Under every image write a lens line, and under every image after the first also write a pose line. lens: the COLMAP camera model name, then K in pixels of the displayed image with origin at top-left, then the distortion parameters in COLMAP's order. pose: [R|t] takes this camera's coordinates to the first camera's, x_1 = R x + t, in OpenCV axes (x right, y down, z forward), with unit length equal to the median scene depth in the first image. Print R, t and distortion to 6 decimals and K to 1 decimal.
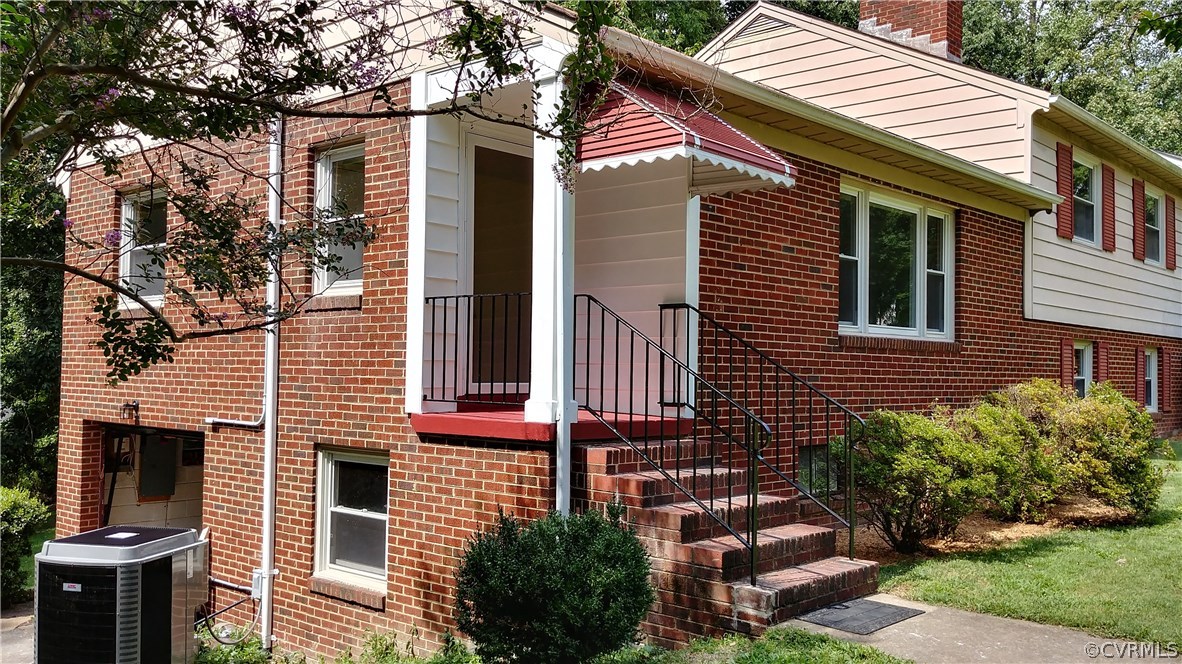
lens RADIAL K [[1035.6, 0, 590.5], [0, 1035.6, 322.7], [0, 0, 1]] dist [0.111847, -0.185006]
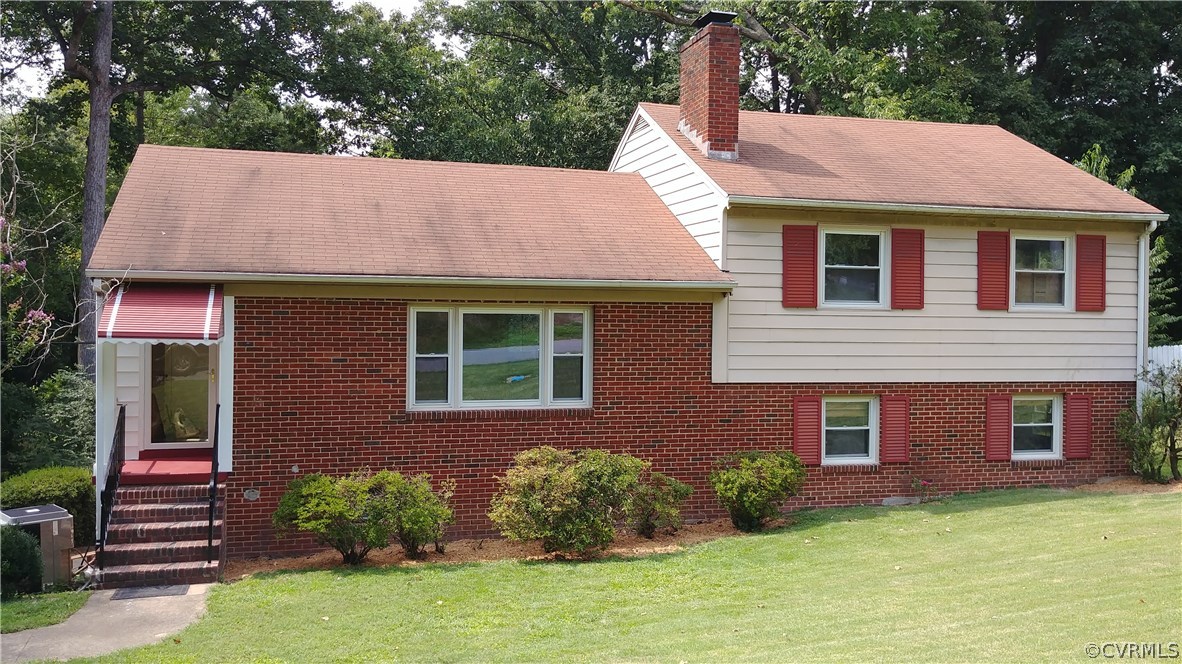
lens RADIAL K [[1035.6, 0, 590.5], [0, 1035.6, 322.7], [0, 0, 1]] dist [0.111847, -0.185006]
pose [[0.856171, -0.009867, -0.516598, 1.163954], [0.028211, 0.999219, 0.027671, -0.141188], [0.515922, -0.038265, 0.855781, -0.114743]]
